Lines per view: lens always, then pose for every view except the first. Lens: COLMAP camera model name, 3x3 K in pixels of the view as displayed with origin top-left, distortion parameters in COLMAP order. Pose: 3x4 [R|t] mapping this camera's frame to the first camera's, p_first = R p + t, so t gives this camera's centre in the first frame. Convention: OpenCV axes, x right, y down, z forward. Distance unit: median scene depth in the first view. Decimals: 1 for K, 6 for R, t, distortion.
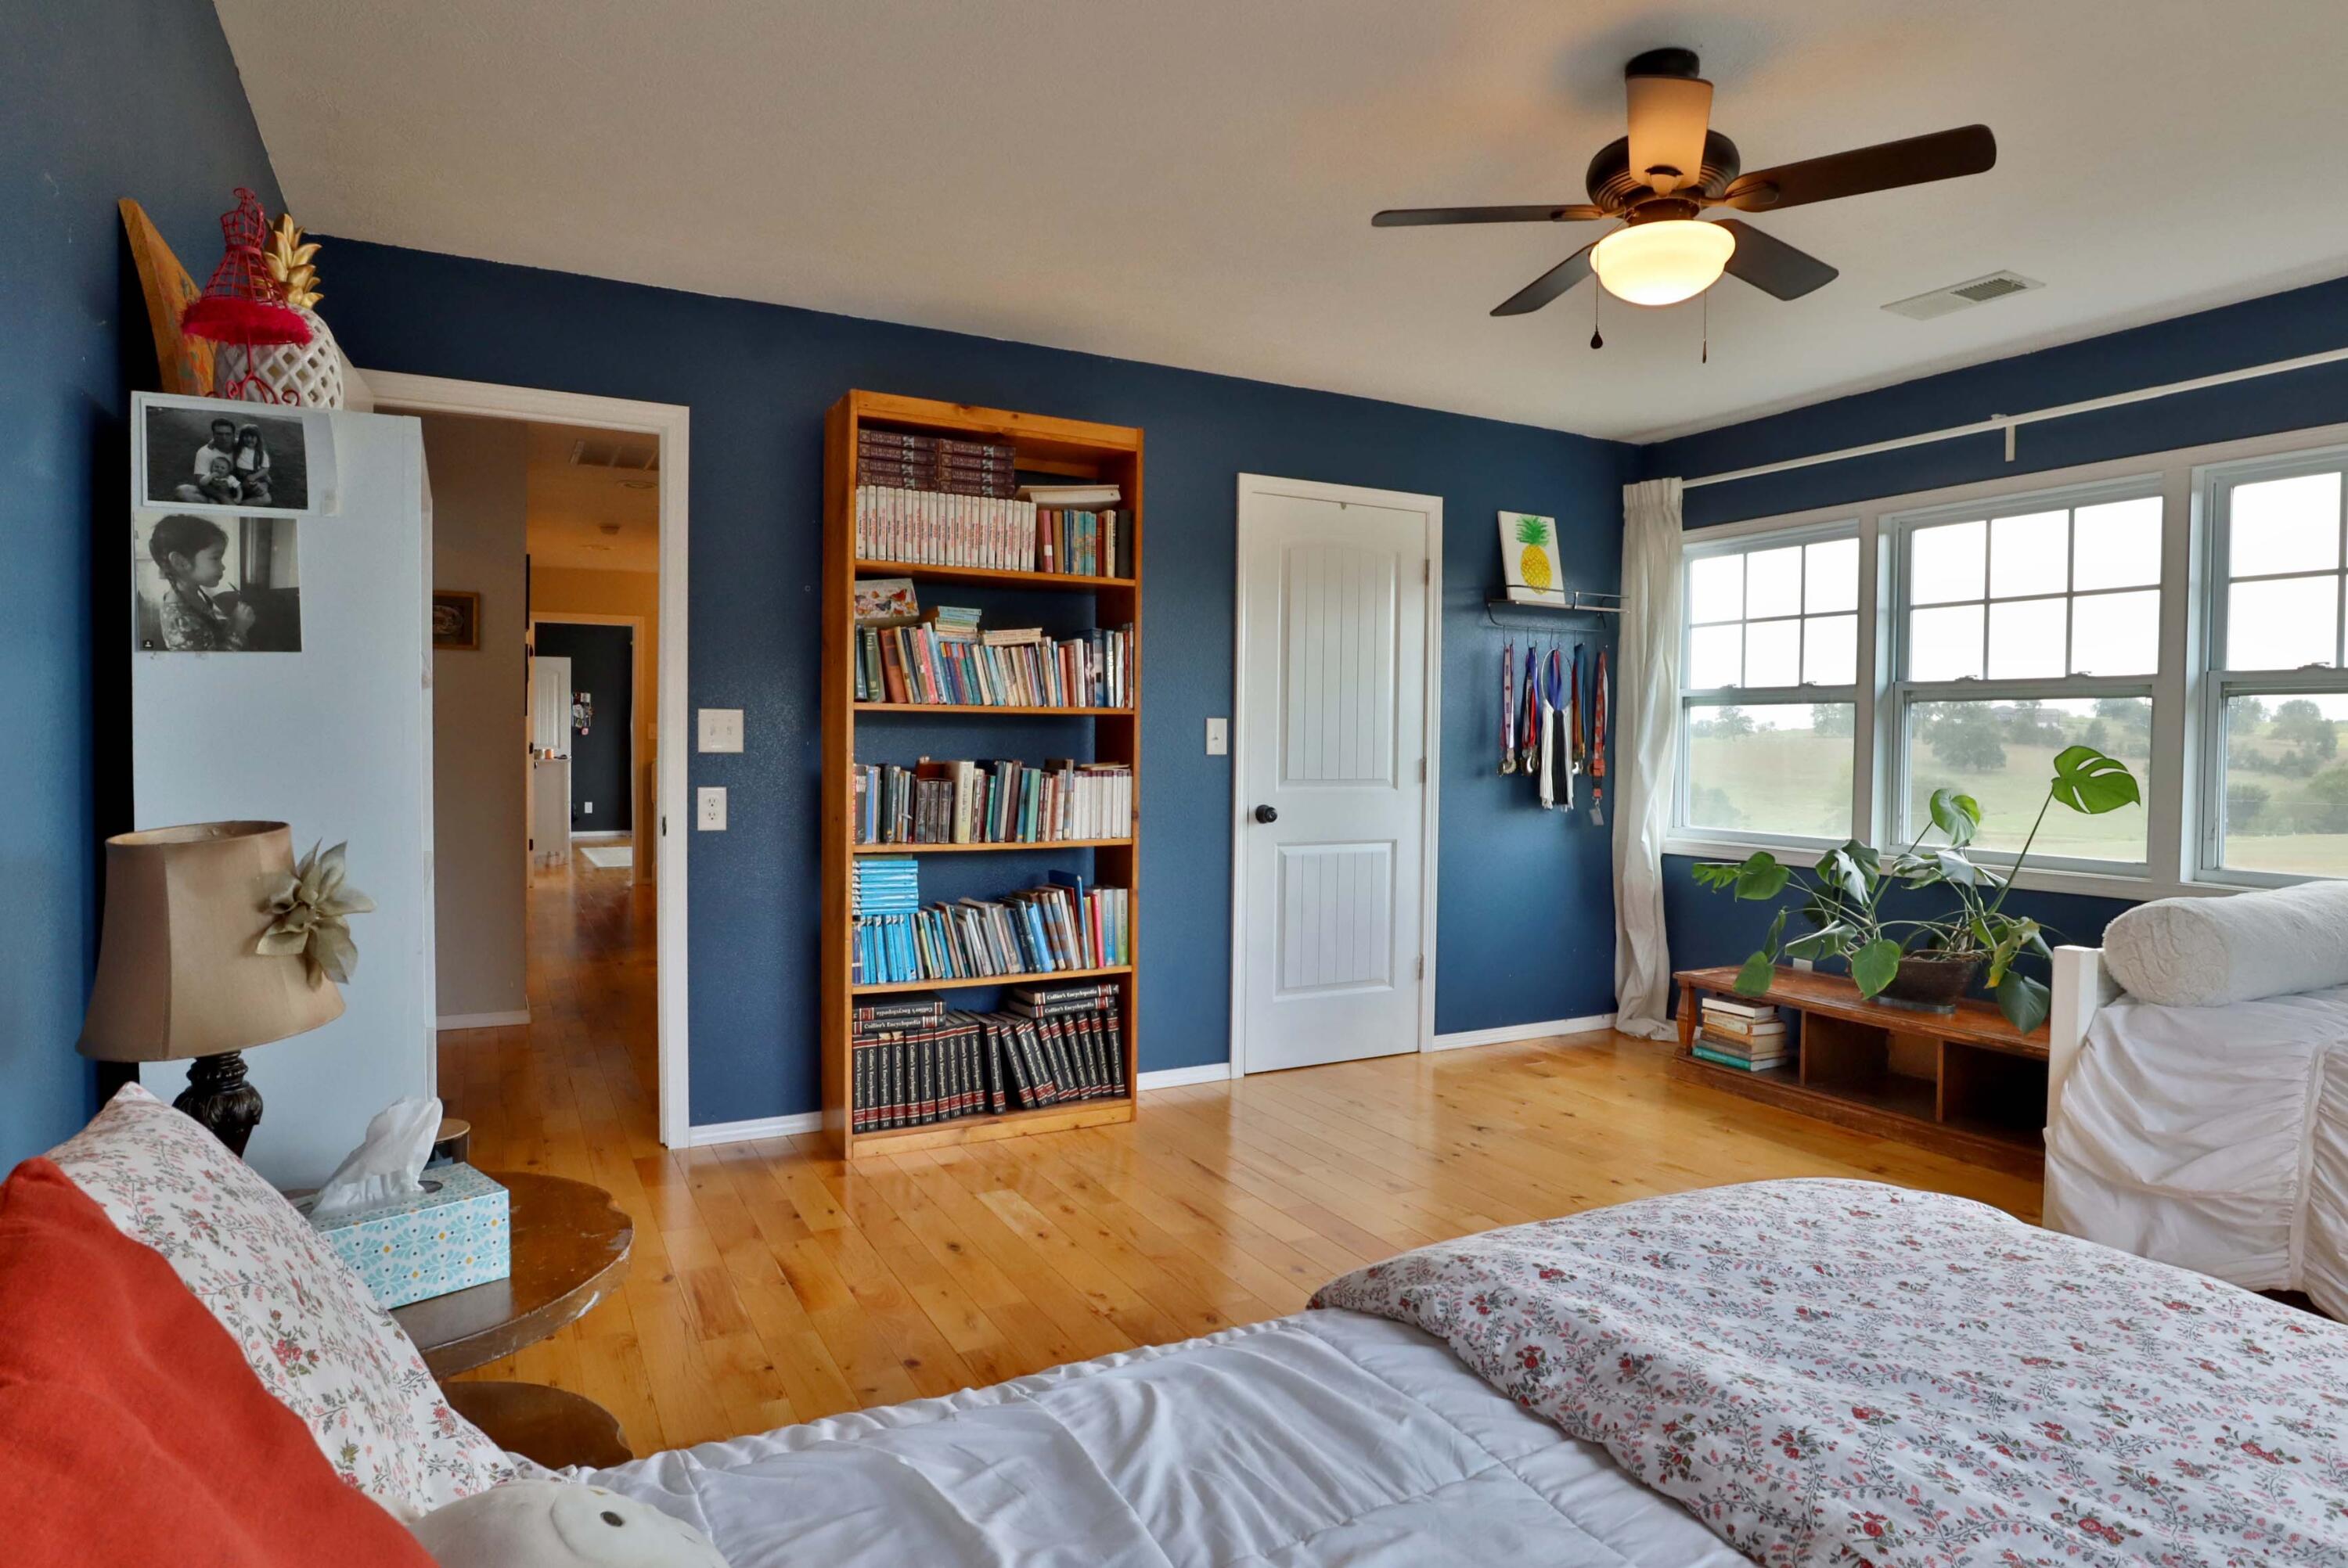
lens RADIAL K [[1314.2, 0, 1176.3], [0, 1314.2, 782.5], [0, 0, 1]] dist [-0.058245, 0.005597]
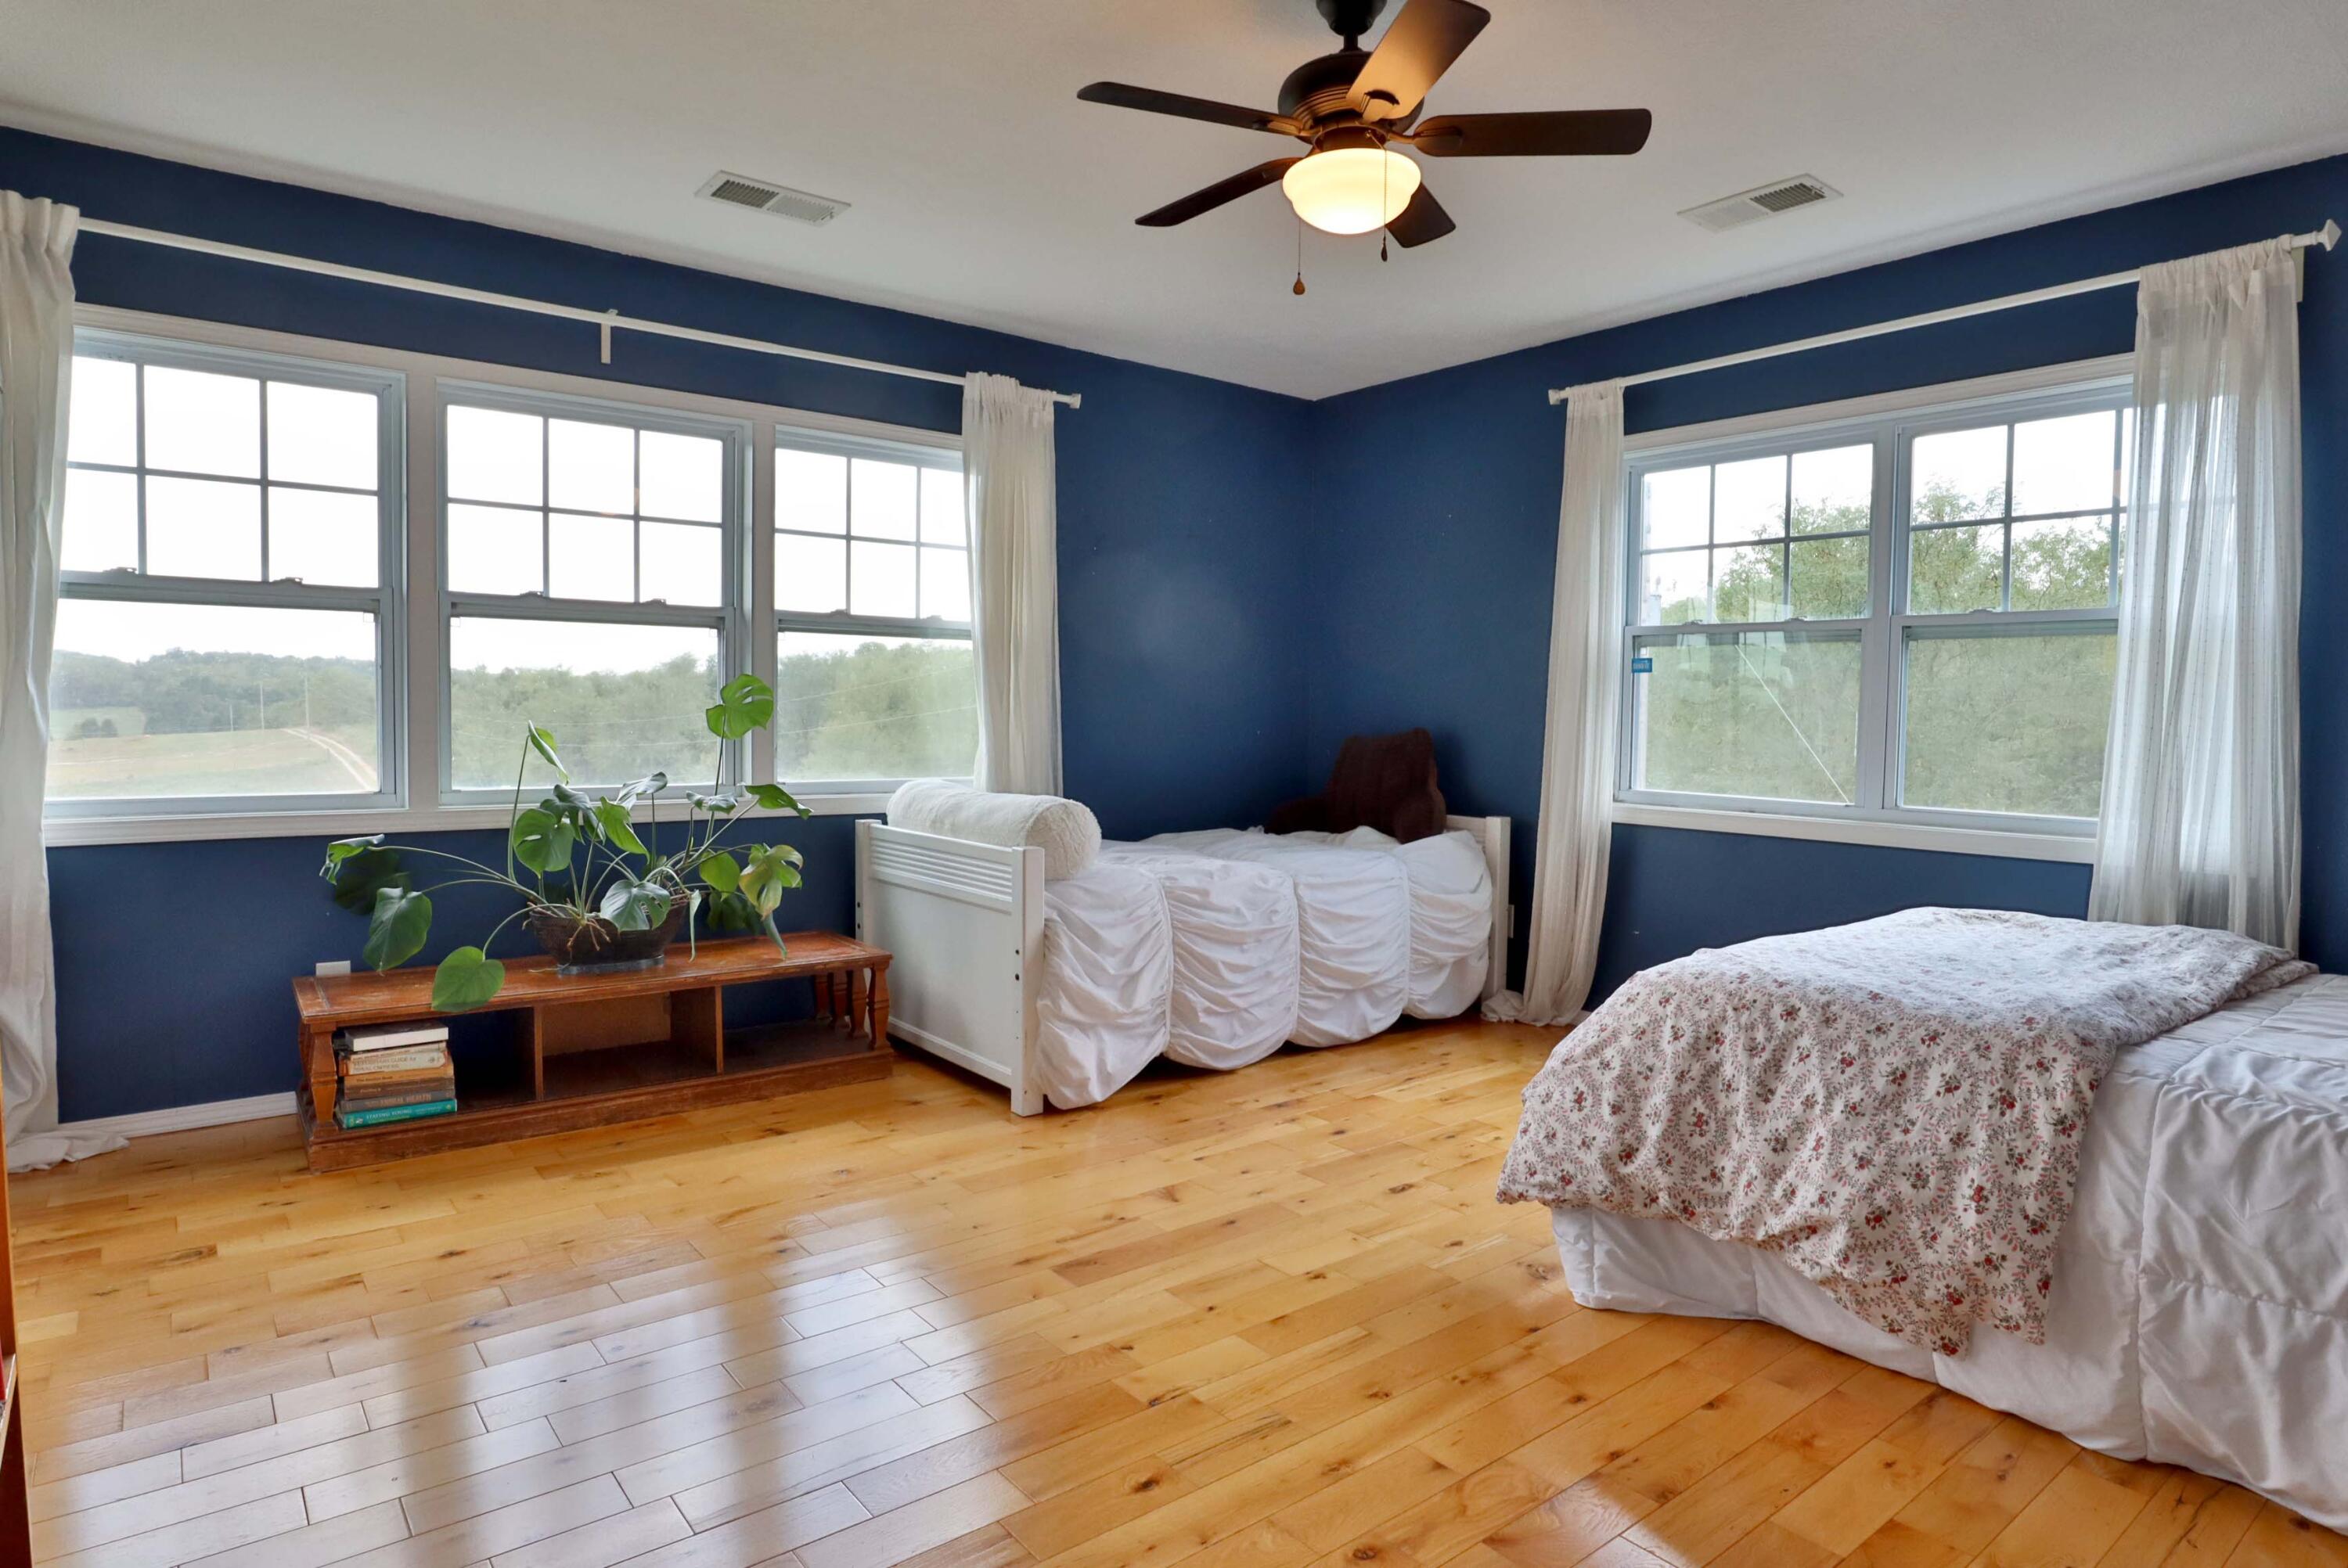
lens RADIAL K [[1357.0, 0, 1183.8], [0, 1357.0, 759.1], [0, 0, 1]] dist [0.005769, -0.000637]
pose [[-0.177731, -0.062994, 0.982061, -0.407391], [0.006970, 0.997843, 0.065268, -0.027859], [-0.984054, 0.018445, -0.176909, 0.774735]]
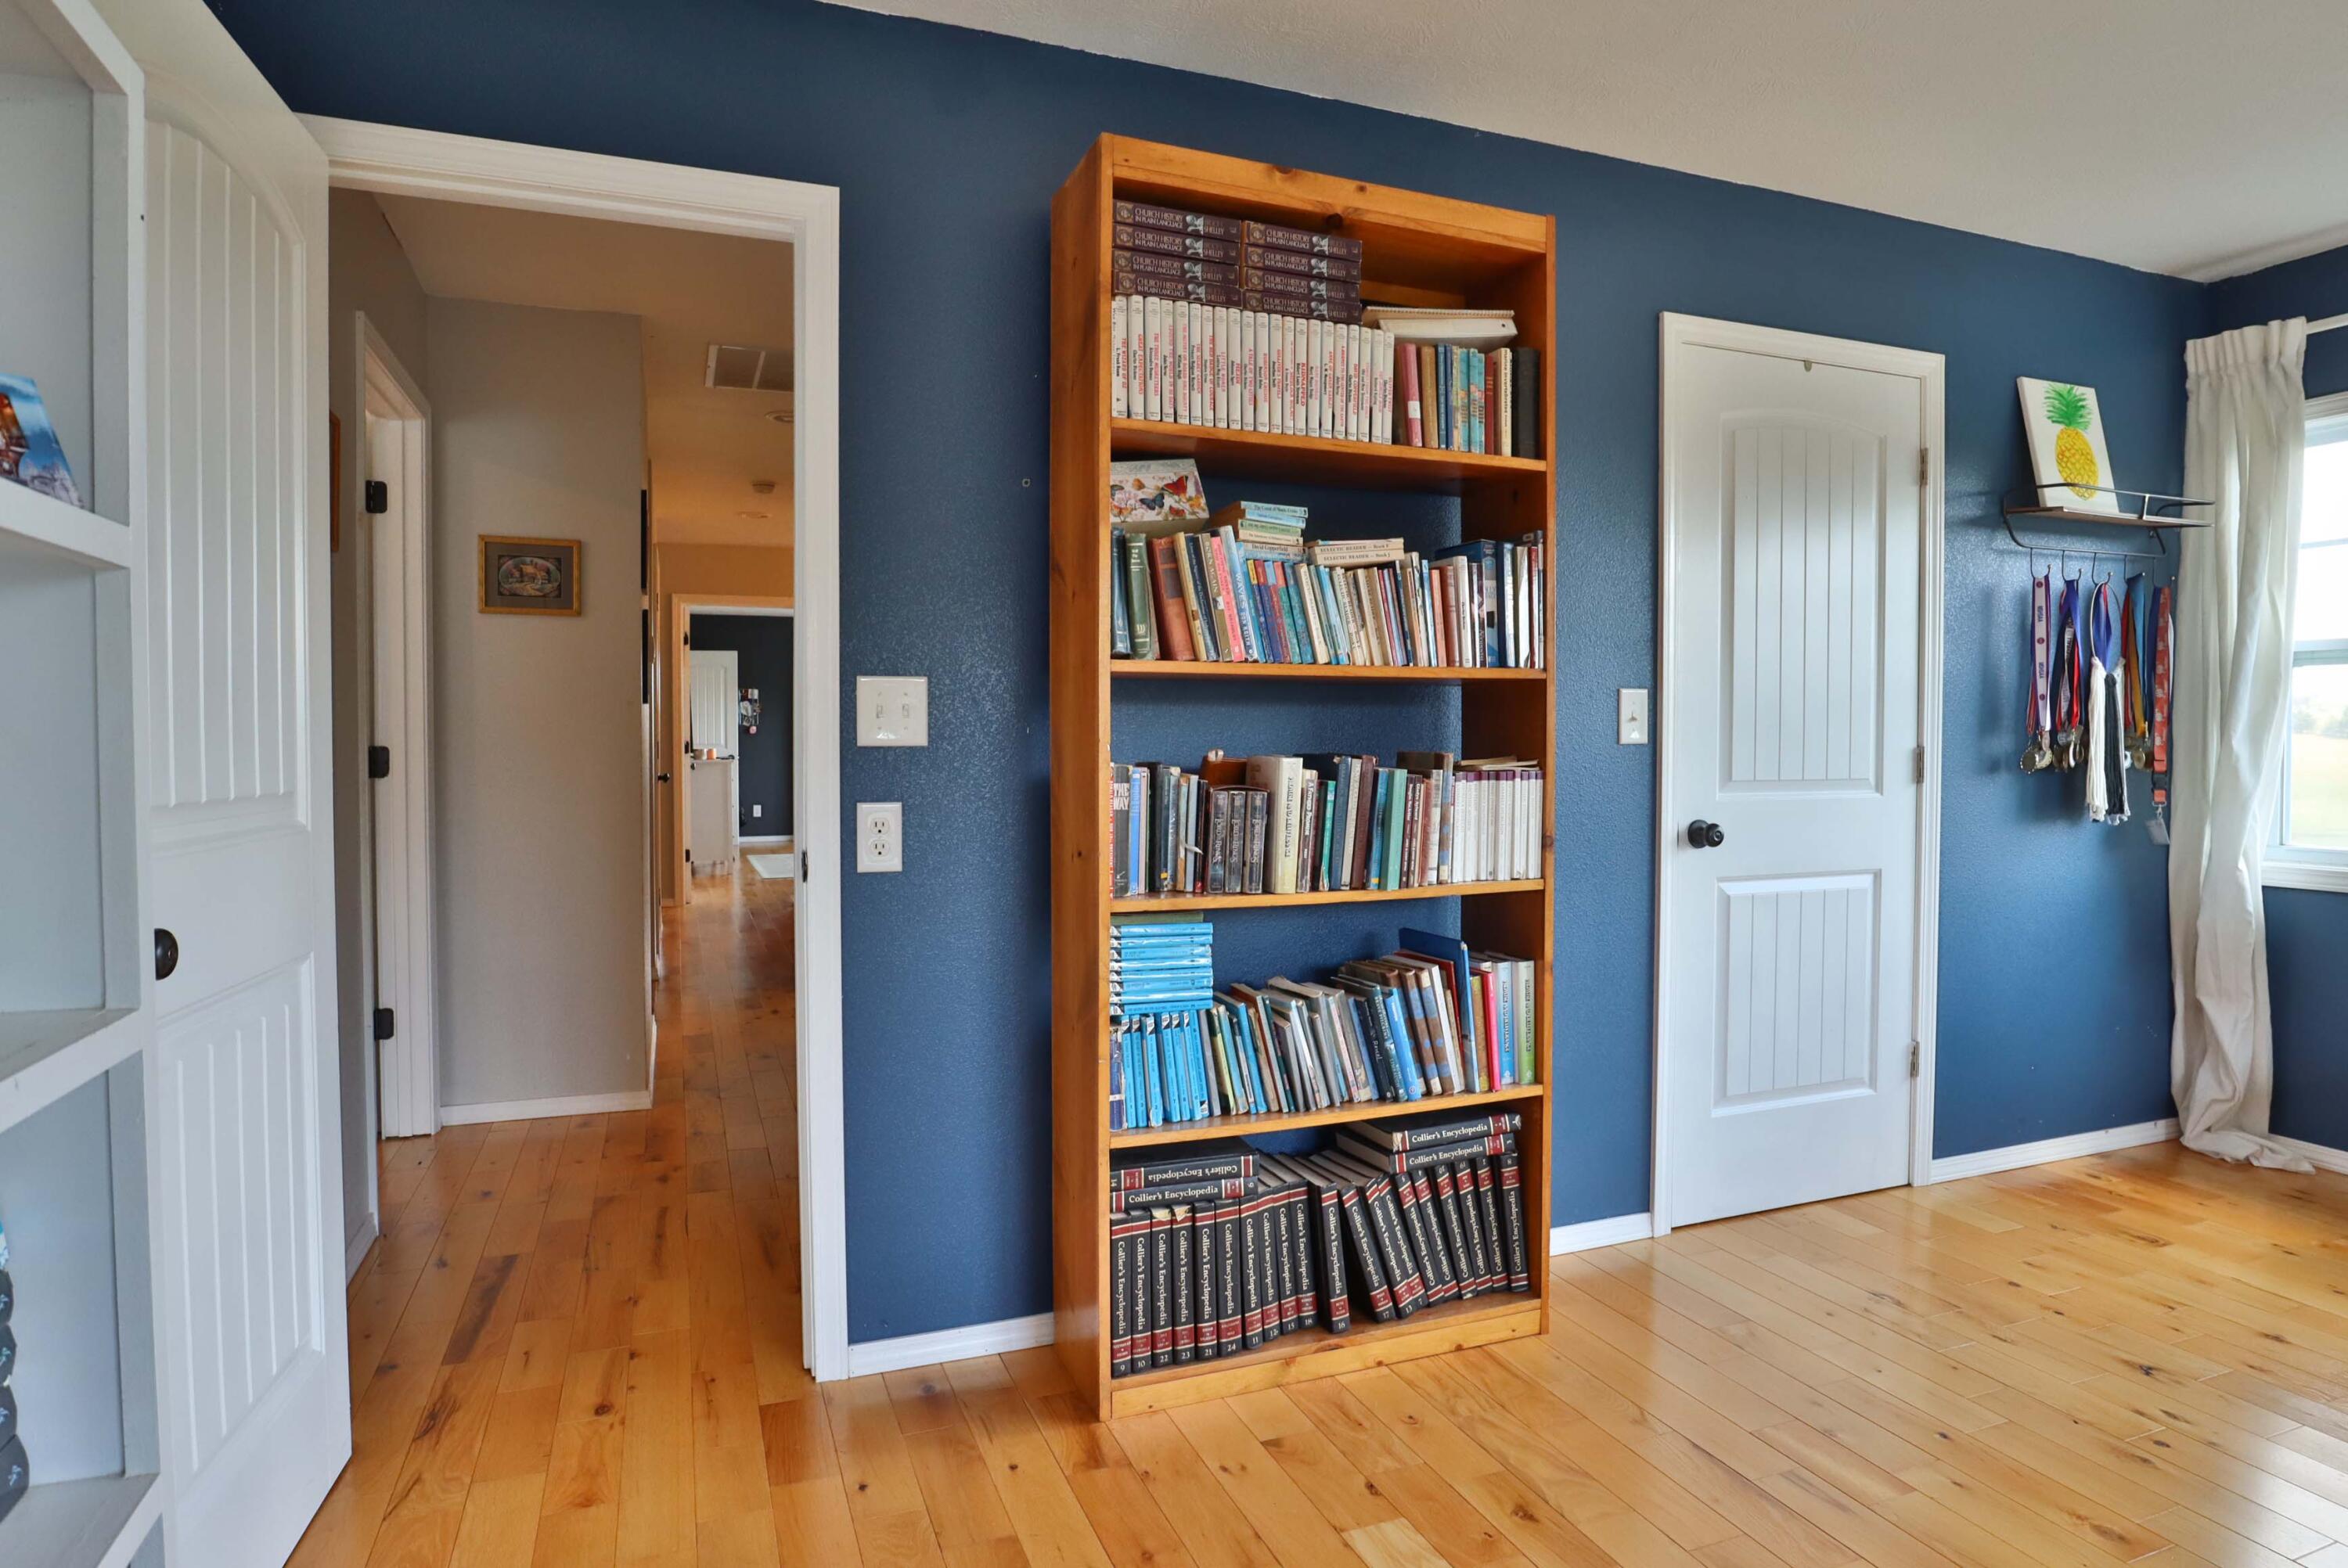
lens RADIAL K [[1314.2, 0, 1172.2], [0, 1314.2, 775.3], [0, 0, 1]] dist [-0.058245, 0.005597]
pose [[0.991964, -0.008010, -0.126266, -0.129949], [0.007759, 0.999967, -0.002479, -0.006449], [0.126281, 0.001480, 0.991993, 0.373223]]
